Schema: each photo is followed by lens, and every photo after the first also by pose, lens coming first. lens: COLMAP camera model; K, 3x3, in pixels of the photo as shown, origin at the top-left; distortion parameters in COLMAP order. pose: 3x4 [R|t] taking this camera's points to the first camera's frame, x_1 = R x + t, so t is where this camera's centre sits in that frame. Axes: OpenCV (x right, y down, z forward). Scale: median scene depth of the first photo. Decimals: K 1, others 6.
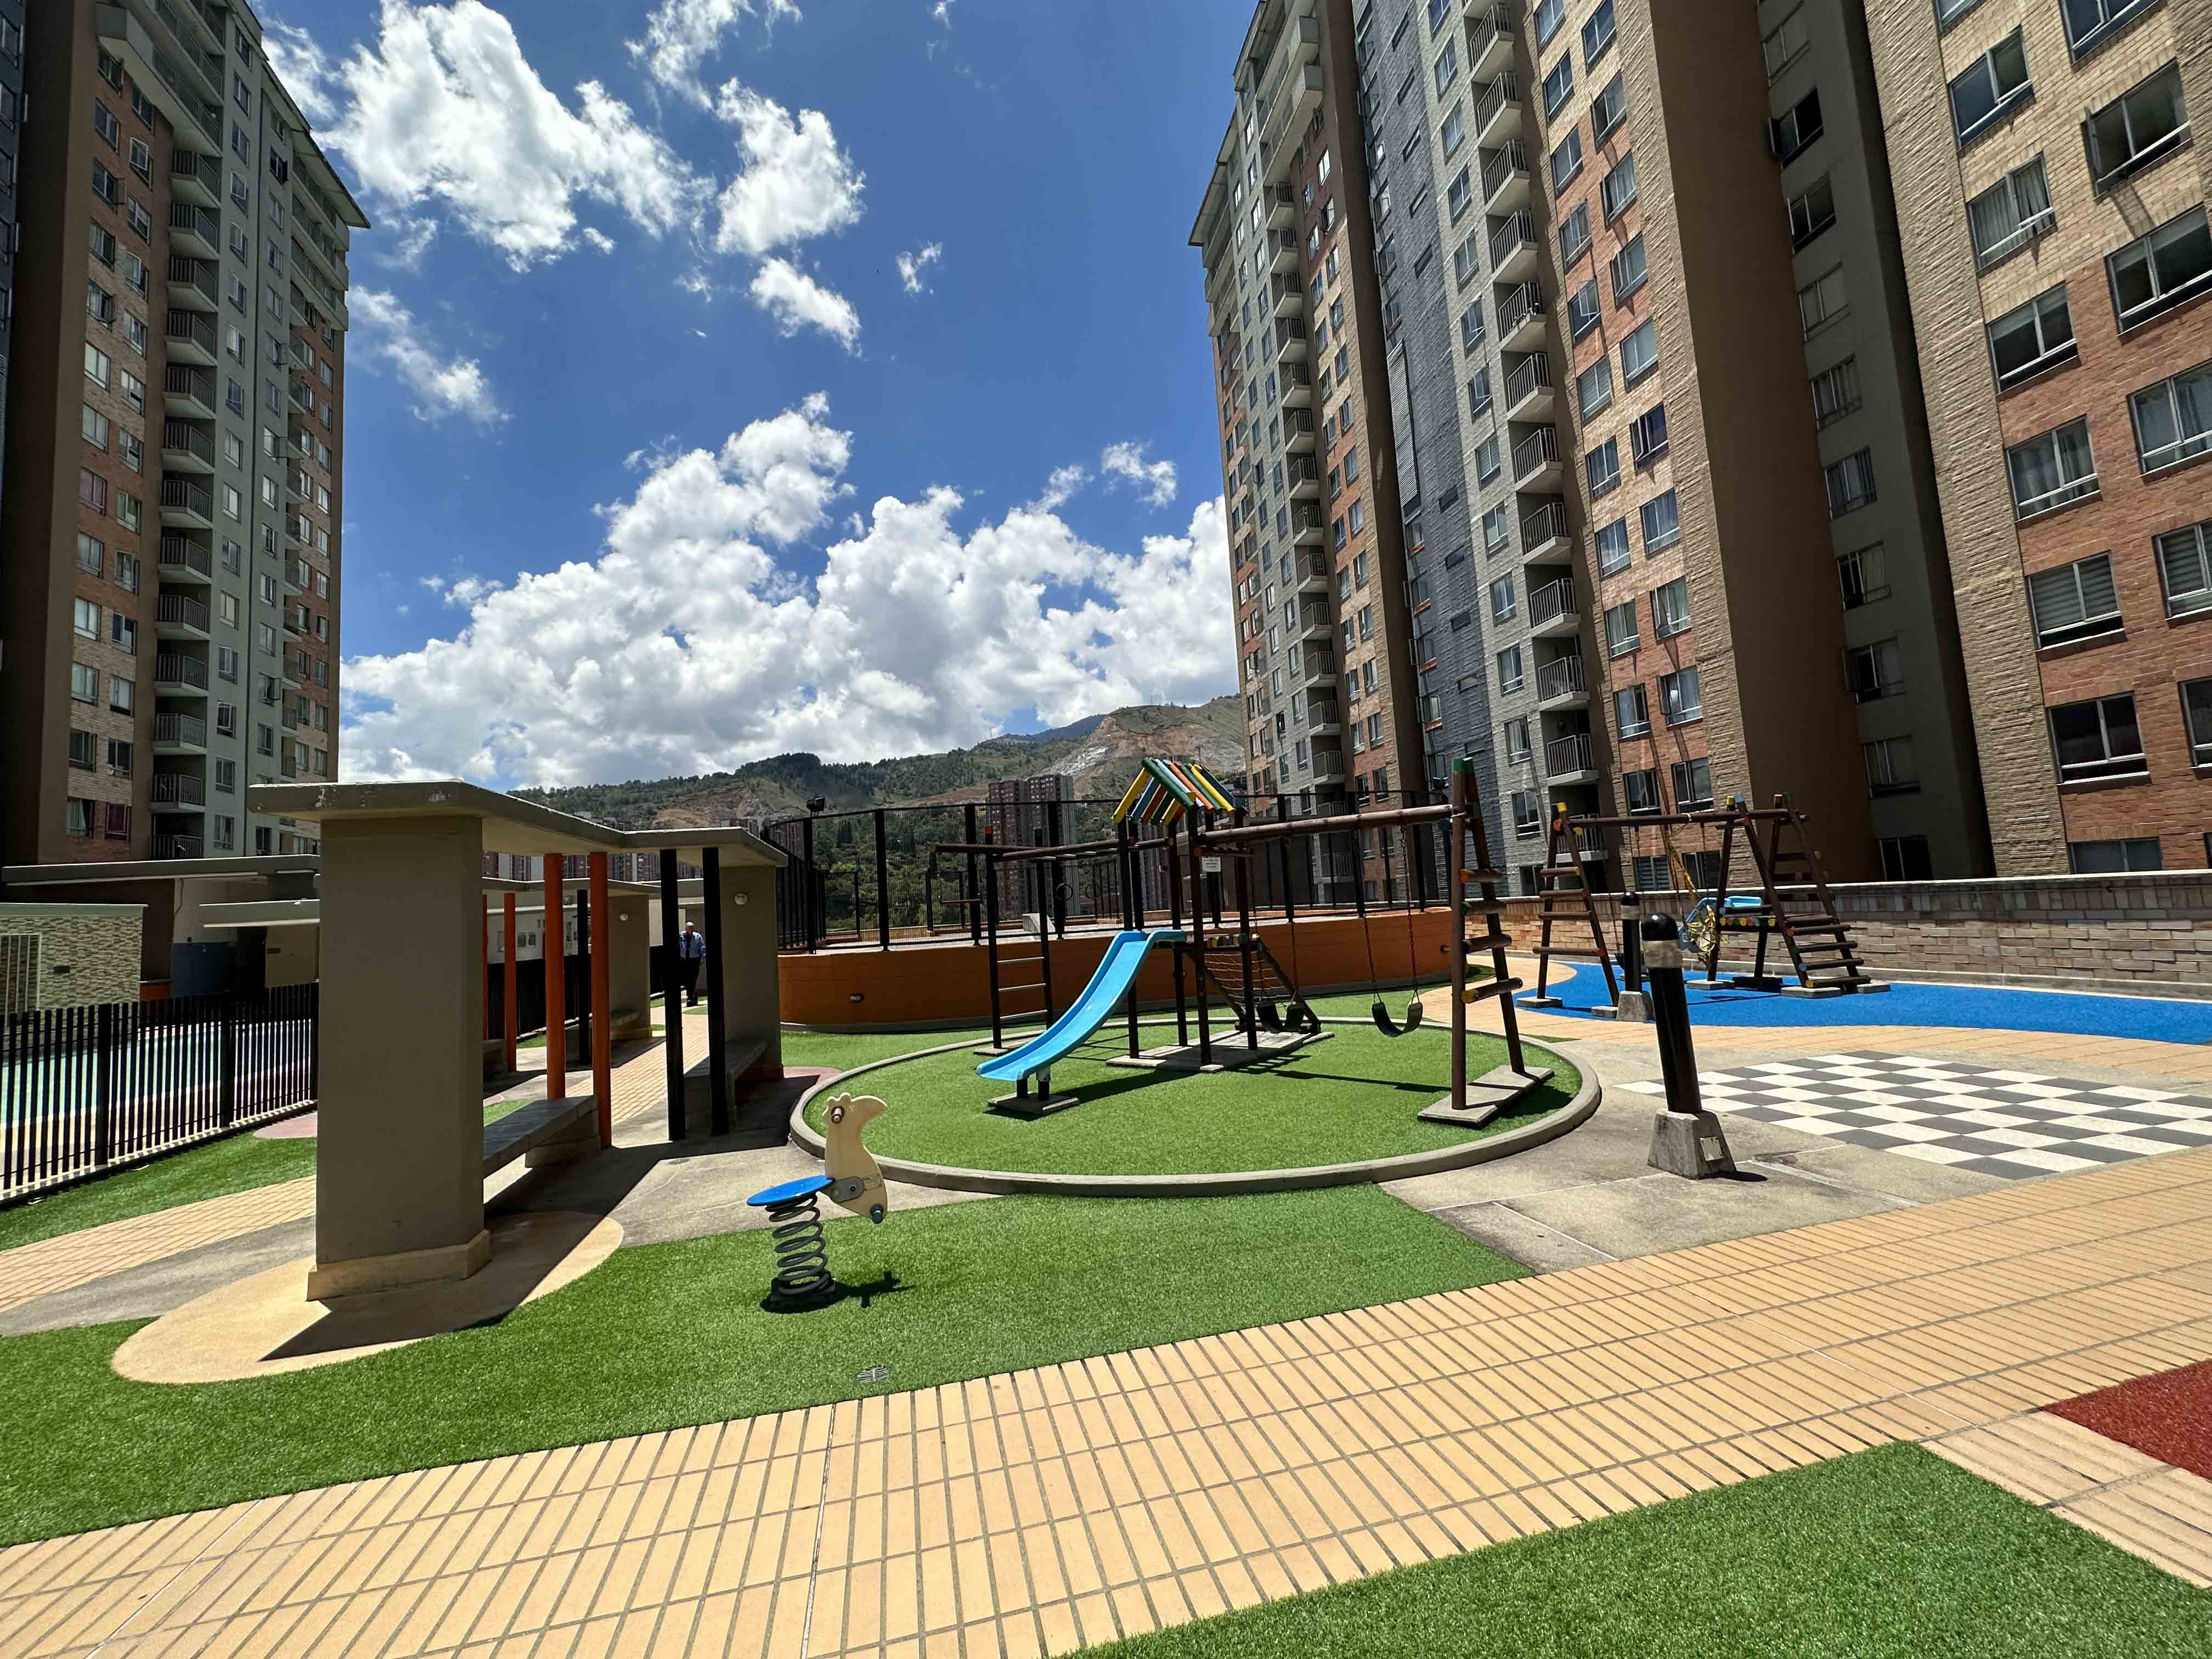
lens RADIAL K [[889.3, 0, 1108.4], [0, 889.3, 832.4], [0, 0, 1]] dist [0.003891, 0.000091]
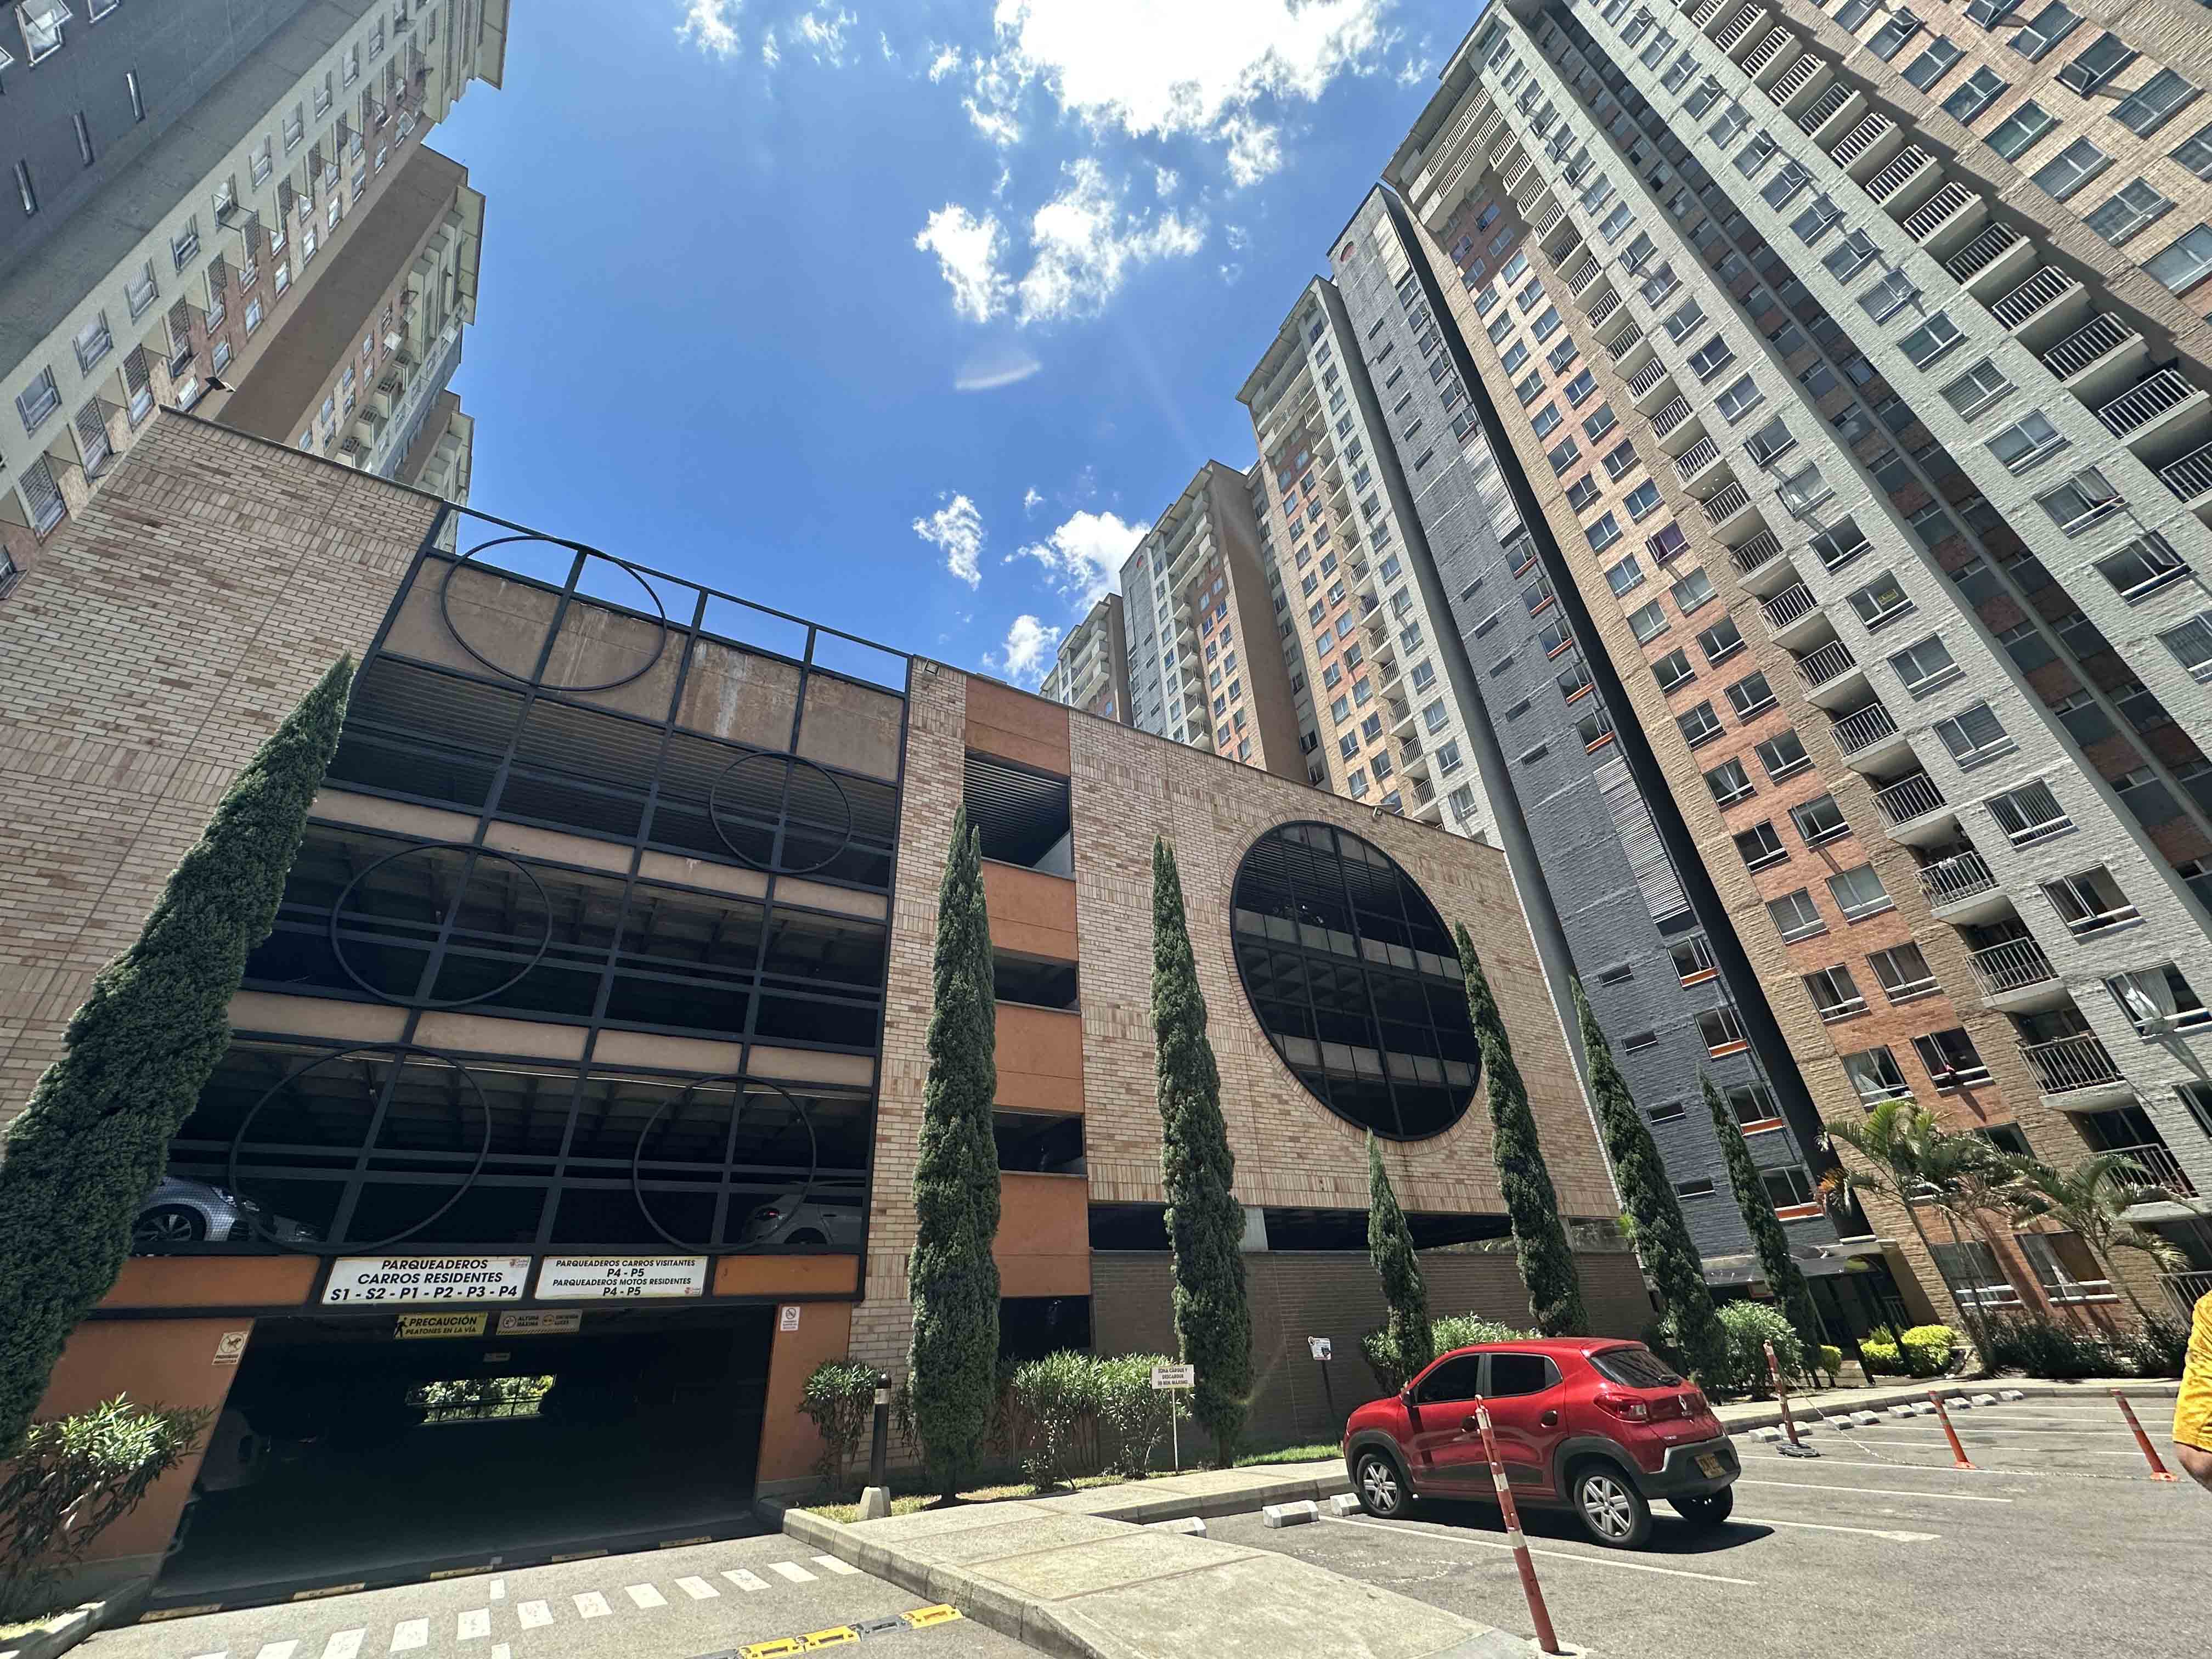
lens RADIAL K [[889.3, 0, 1107.3], [0, 889.3, 829.7], [0, 0, 1]] dist [0.003891, 0.000091]
pose [[0.953120, 0.172733, 0.248448, -0.278132], [-0.041056, 0.887289, -0.459383, 0.501571], [-0.299795, 0.427647, 0.852784, -0.721053]]
